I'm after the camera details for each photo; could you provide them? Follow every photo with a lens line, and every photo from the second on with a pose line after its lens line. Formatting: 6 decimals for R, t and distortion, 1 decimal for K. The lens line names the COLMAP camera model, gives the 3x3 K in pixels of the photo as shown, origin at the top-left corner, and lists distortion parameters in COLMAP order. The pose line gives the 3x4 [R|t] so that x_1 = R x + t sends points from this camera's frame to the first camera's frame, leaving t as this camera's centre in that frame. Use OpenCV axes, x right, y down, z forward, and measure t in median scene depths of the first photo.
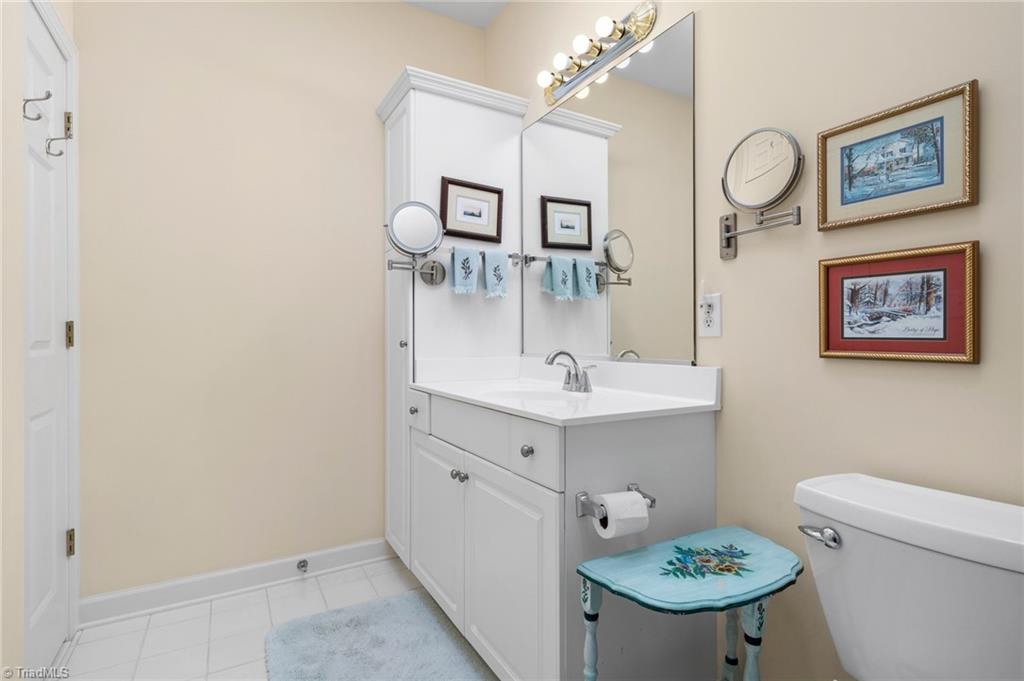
lens RADIAL K [[495.6, 0, 509.2], [0, 495.6, 341.1], [0, 0, 1]] dist [-0.000912, -0.000120]
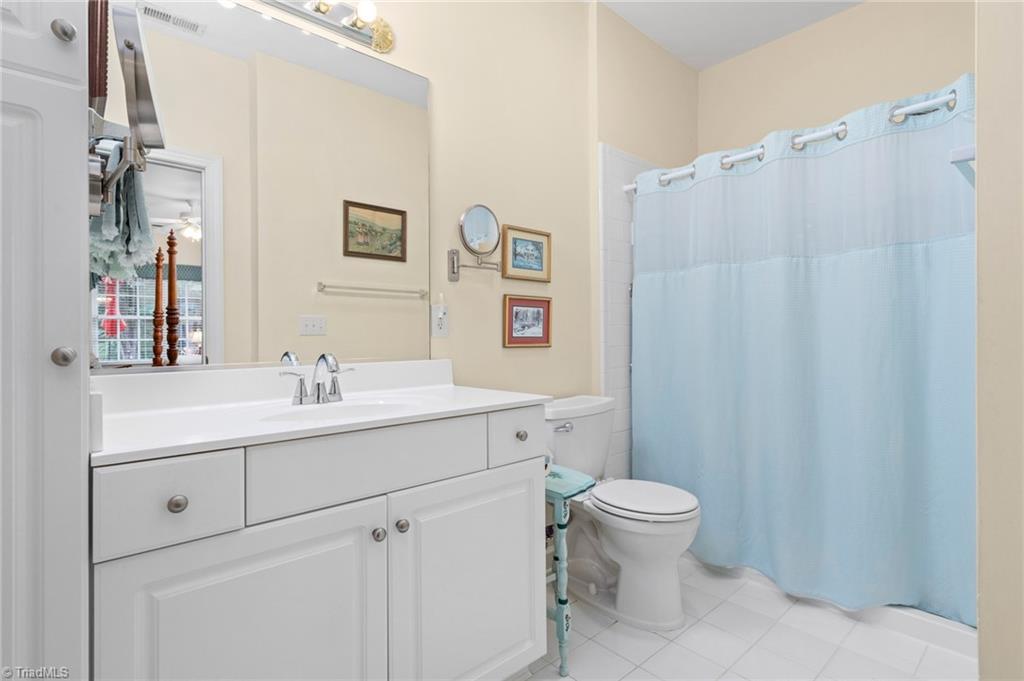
lens RADIAL K [[495.6, 0, 509.1], [0, 495.6, 338.9], [0, 0, 1]] dist [-0.000912, -0.000120]
pose [[-0.186944, -0.002859, 0.982366, -1.262921], [0.015393, 0.999864, 0.005839, -0.010767], [-0.982250, 0.016213, -0.186874, 1.441359]]
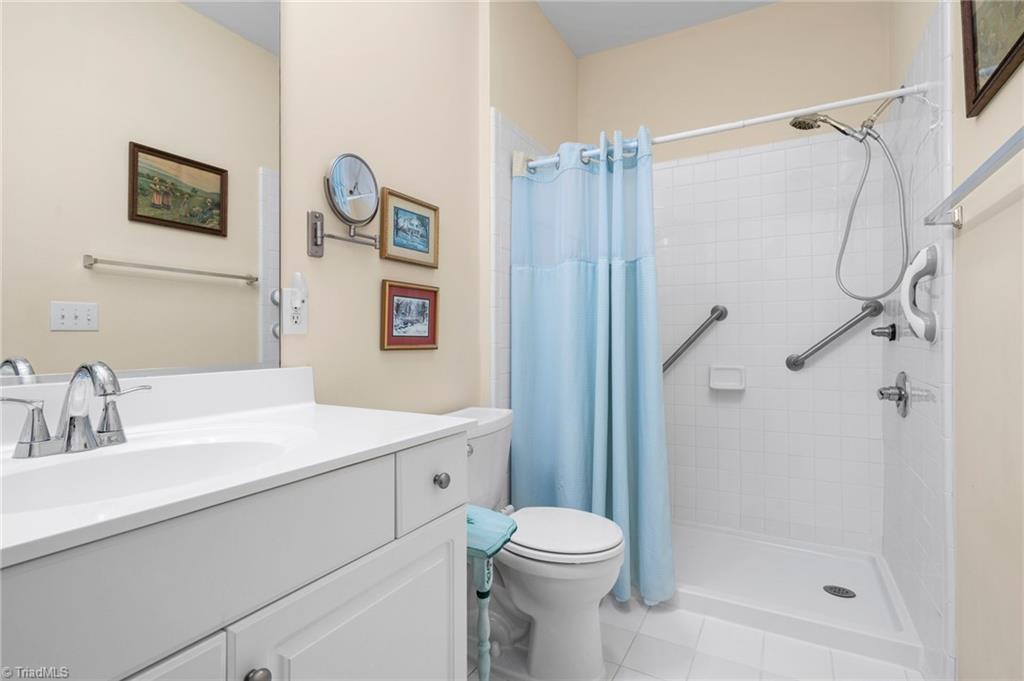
lens RADIAL K [[495.6, 0, 510.5], [0, 495.6, 338.1], [0, 0, 1]] dist [-0.000912, -0.000120]
pose [[-0.501380, -0.002632, 0.865223, -0.806614], [0.006102, 0.999960, 0.006578, -0.008122], [-0.865206, 0.008578, -0.501344, 1.506968]]
